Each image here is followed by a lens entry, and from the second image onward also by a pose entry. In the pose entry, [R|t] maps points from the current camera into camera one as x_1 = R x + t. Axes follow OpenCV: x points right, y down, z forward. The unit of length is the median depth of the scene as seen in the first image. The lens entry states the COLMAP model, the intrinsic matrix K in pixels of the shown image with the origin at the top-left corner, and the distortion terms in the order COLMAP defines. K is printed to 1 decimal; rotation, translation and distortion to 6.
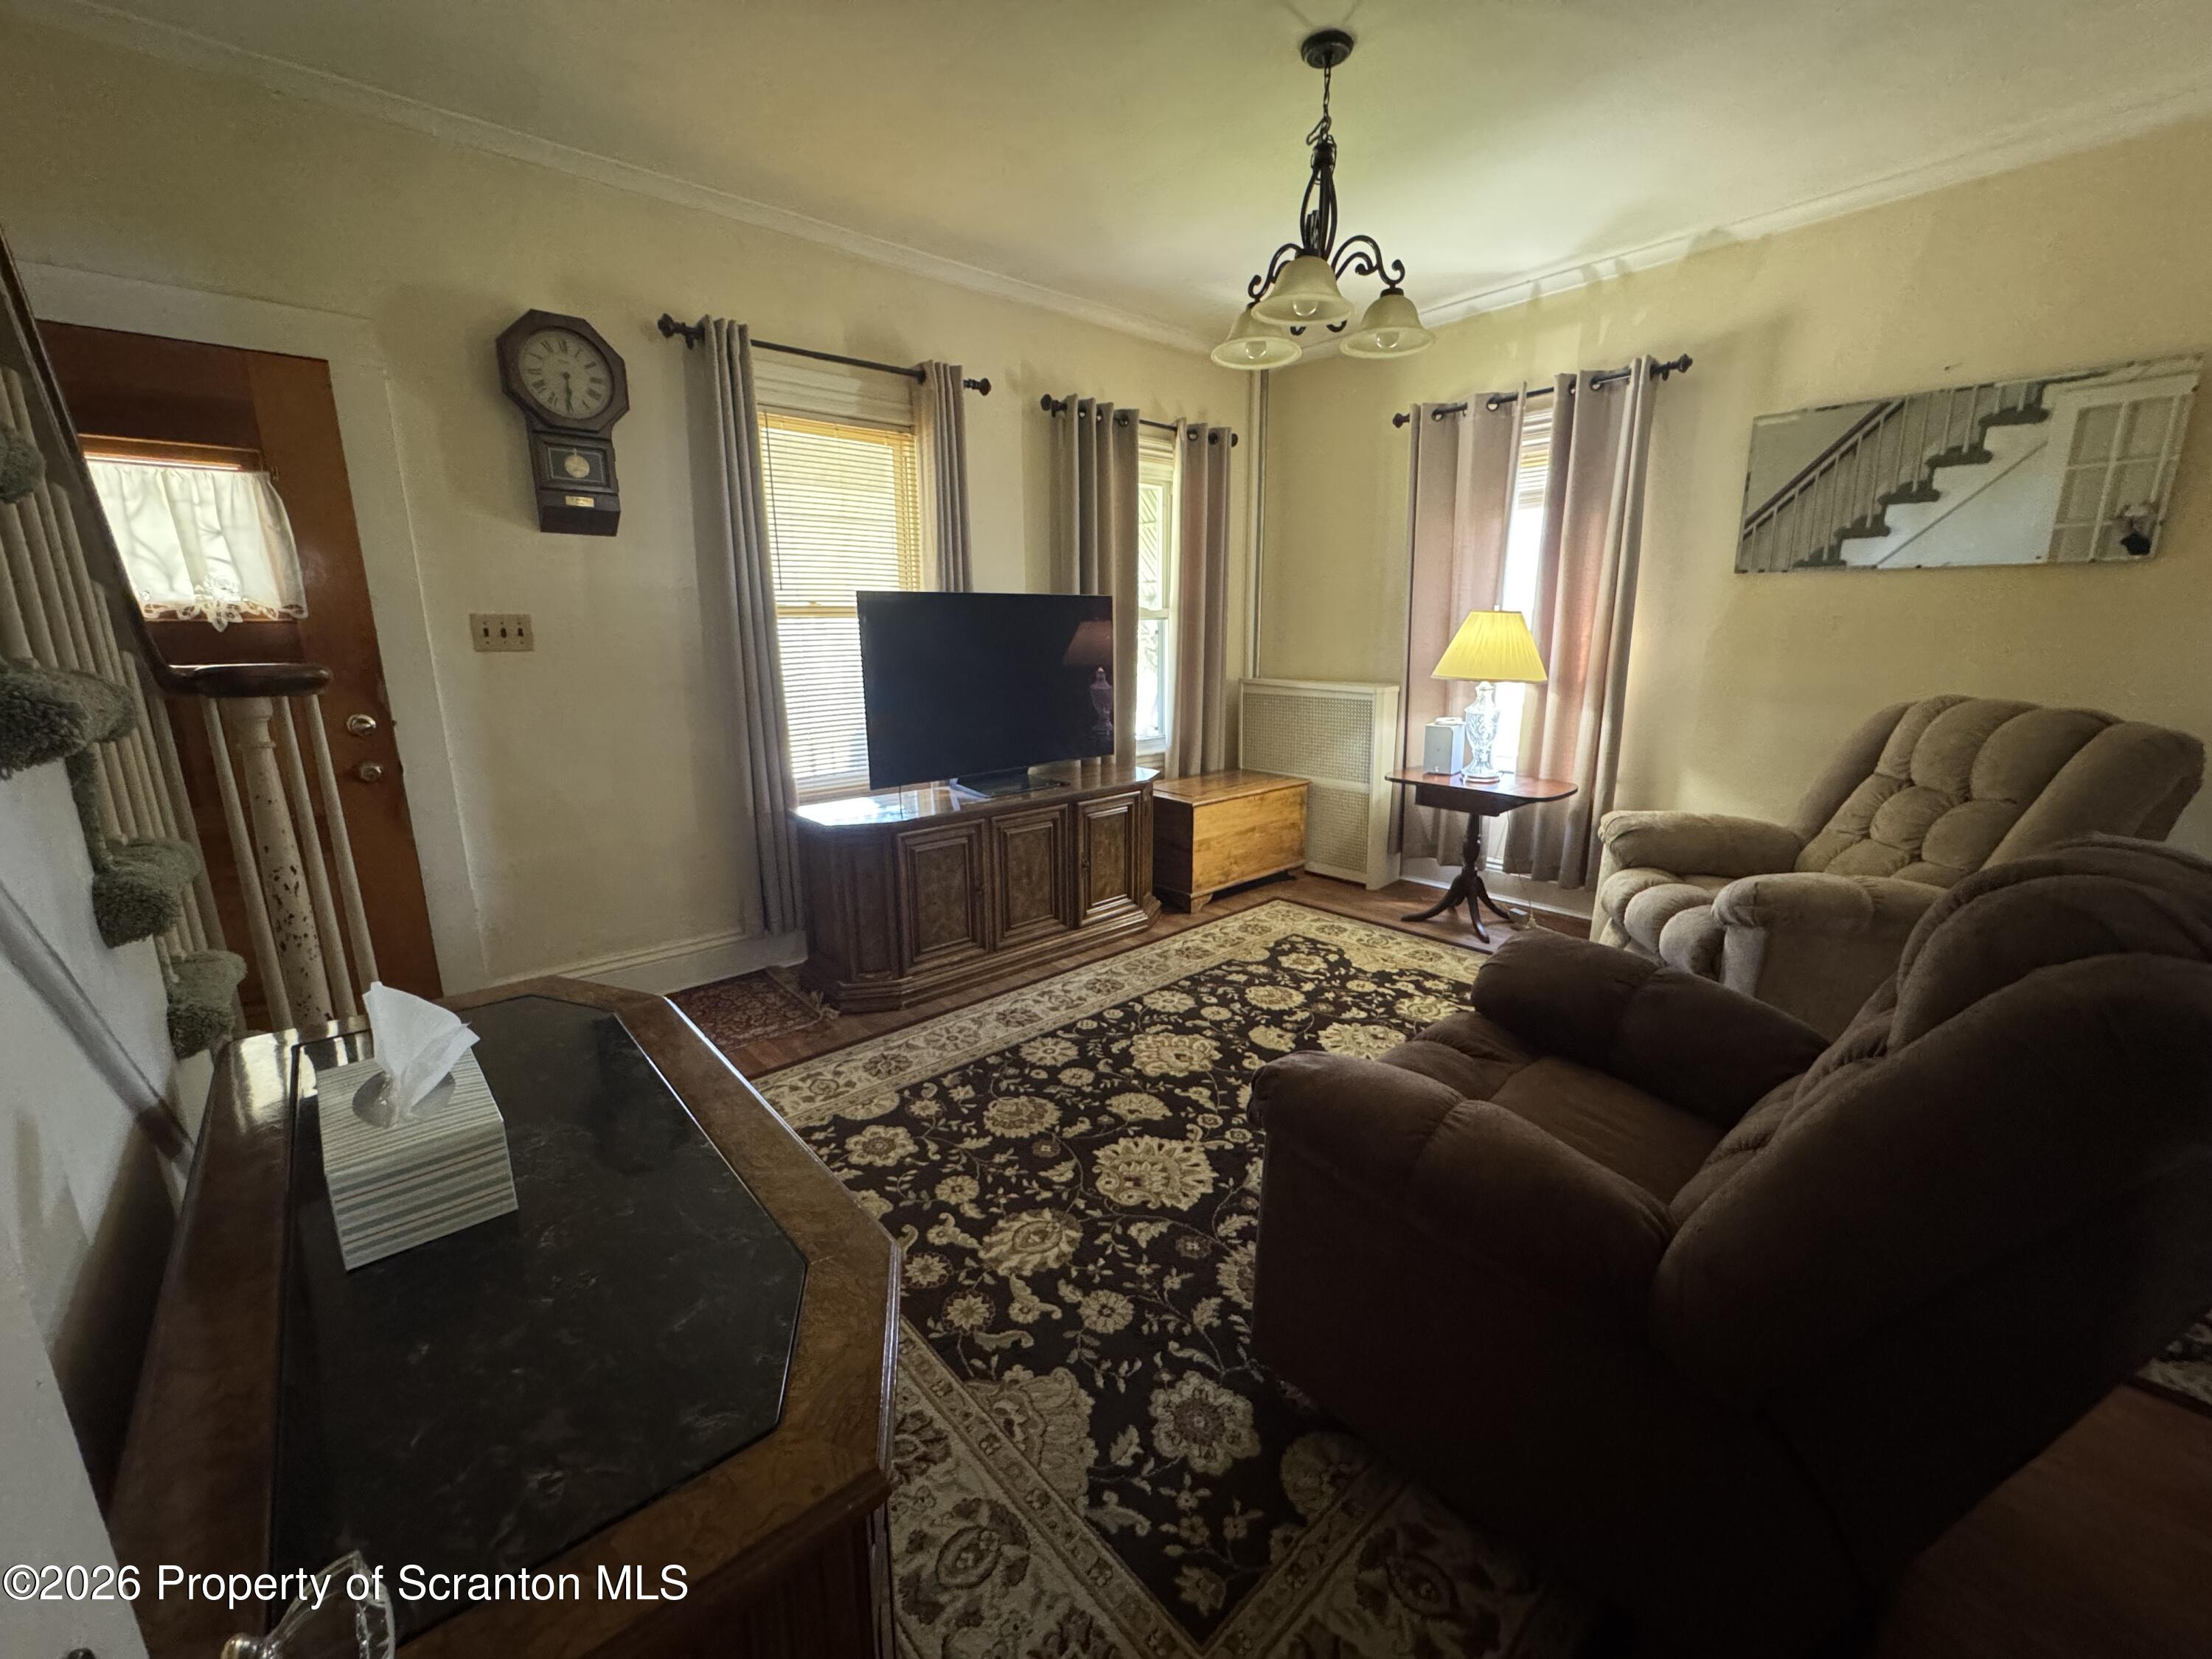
lens RADIAL K [[885.1, 0, 1109.4], [0, 885.1, 825.4], [0, 0, 1]] dist [-0.000924, -0.000611]
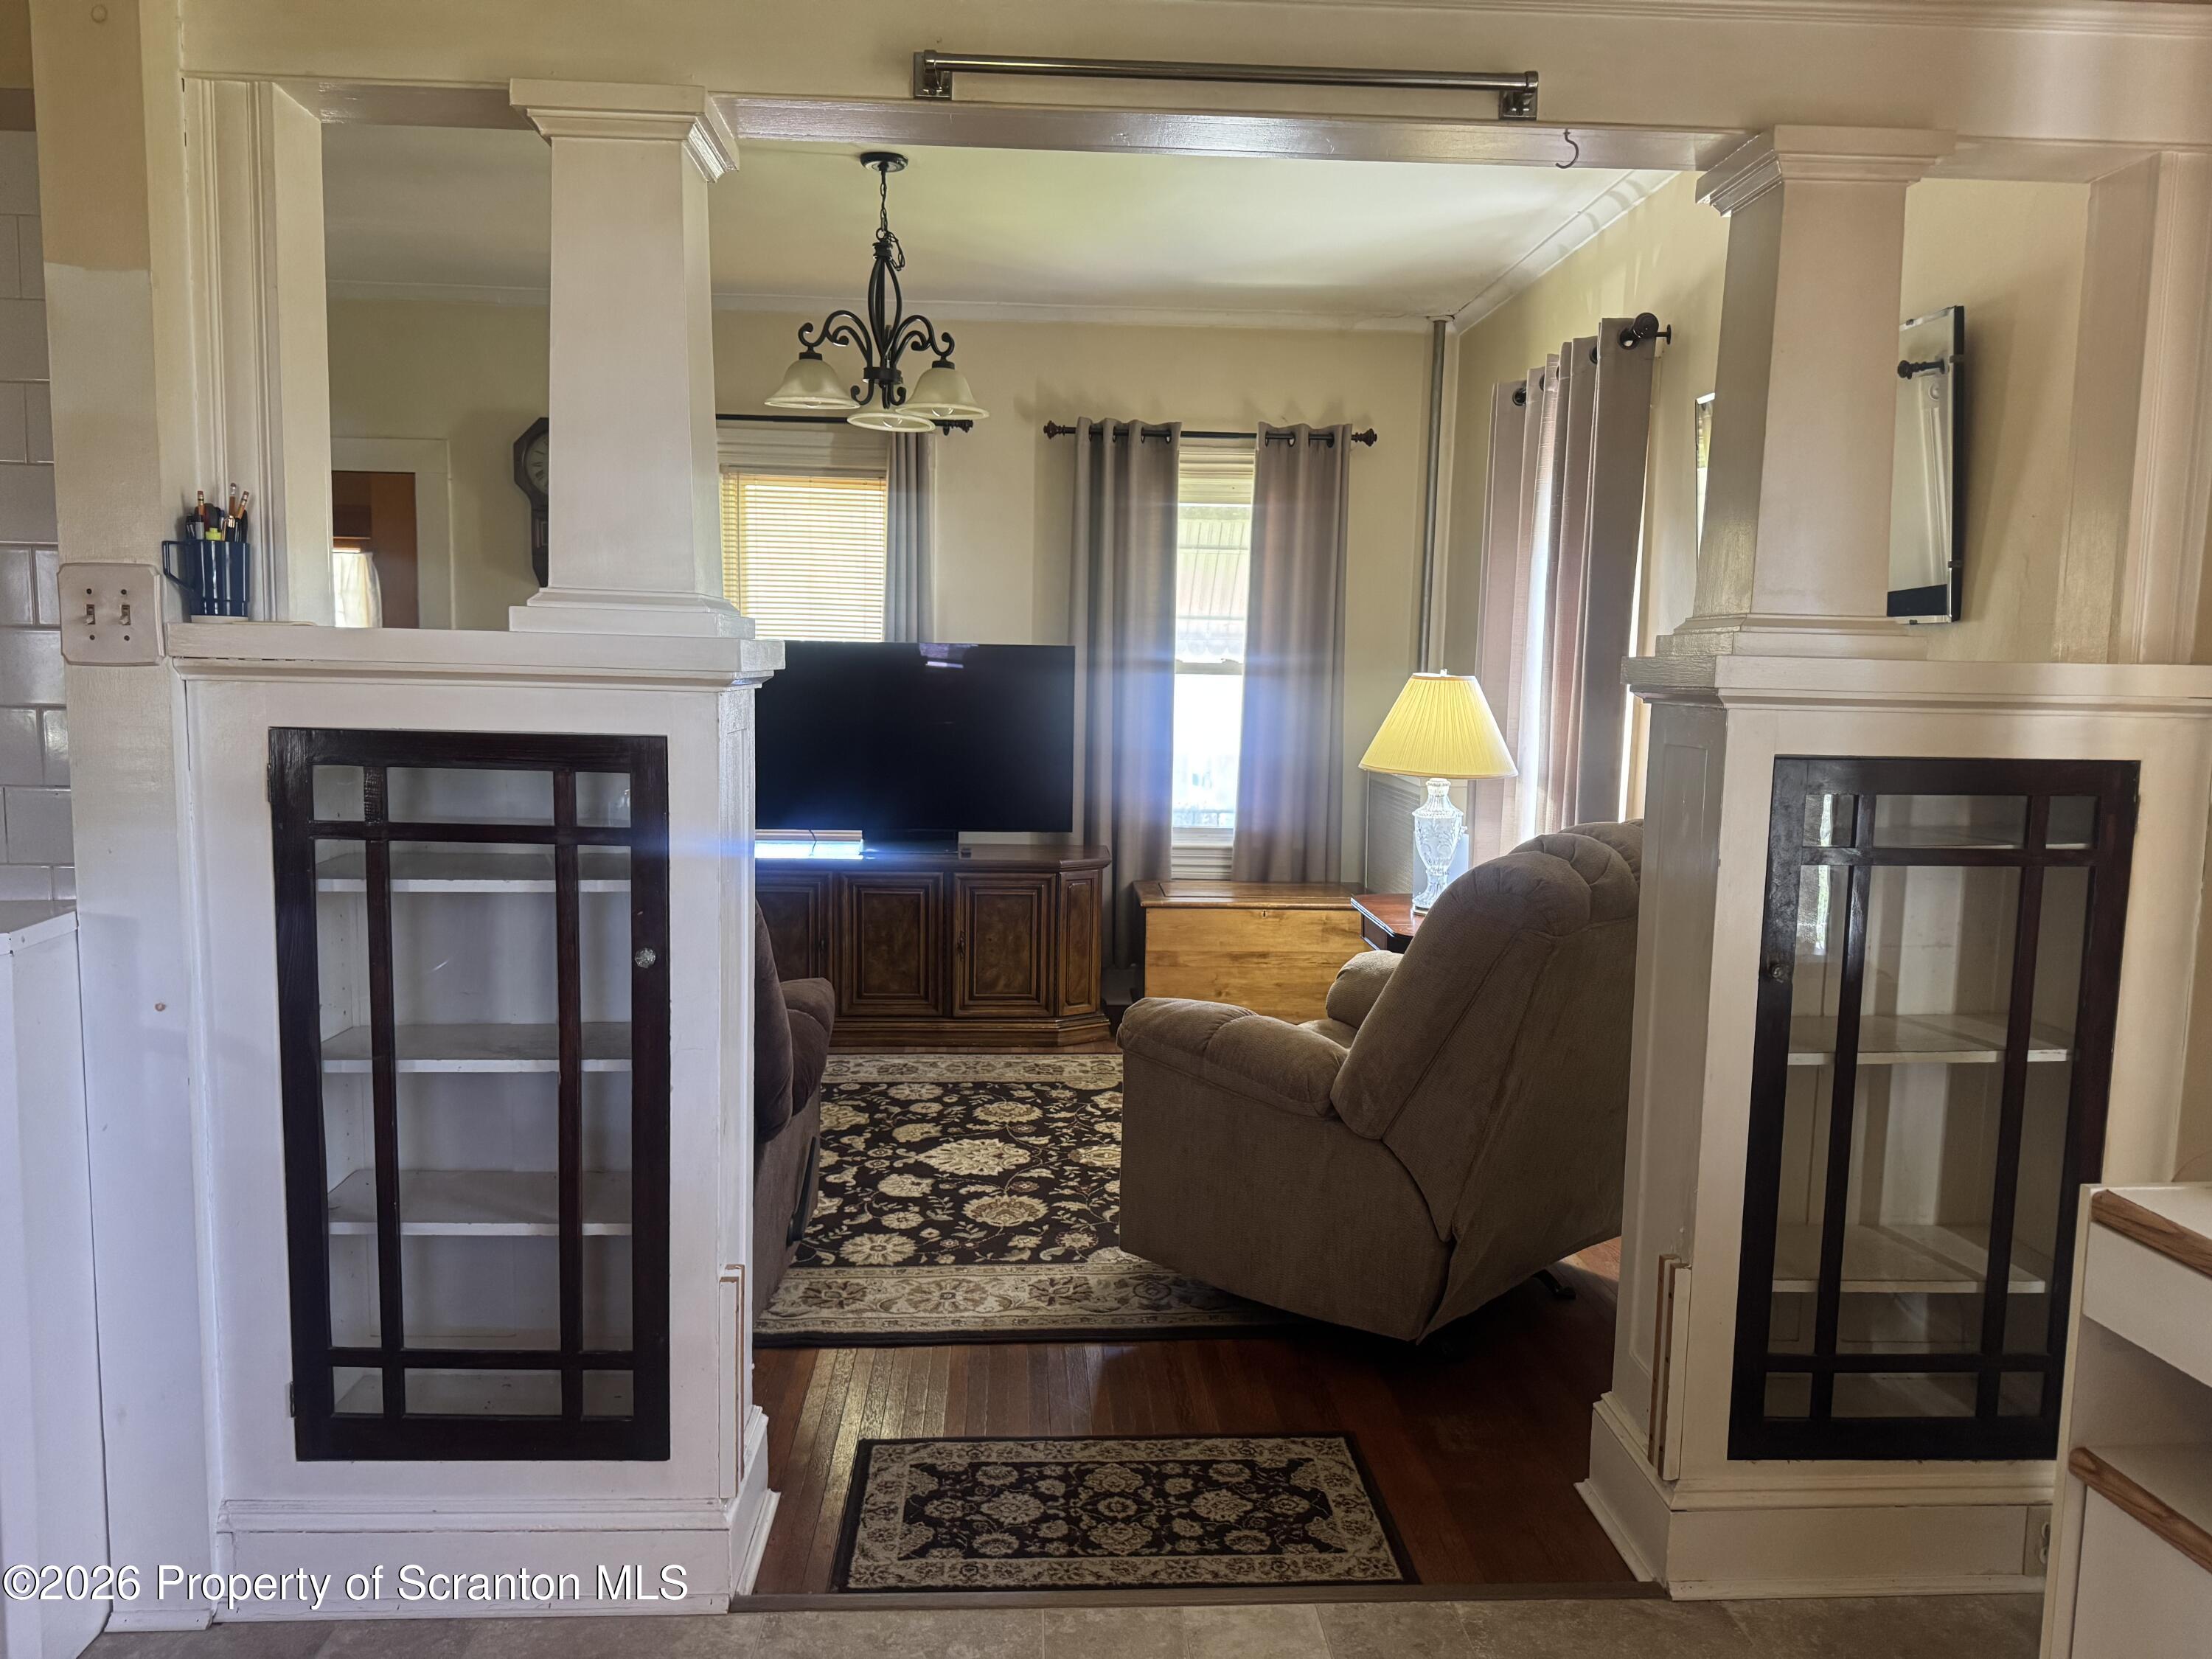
lens RADIAL K [[1550.1, 0, 1104.0], [0, 1550.1, 828.0], [0, 0, 1]] dist [0.025085, 0.000705]
pose [[0.778346, 0.091465, -0.621137, 1.127946], [-0.163393, 0.984751, -0.059739, -0.000220], [0.606201, 0.147988, 0.781422, -0.141000]]
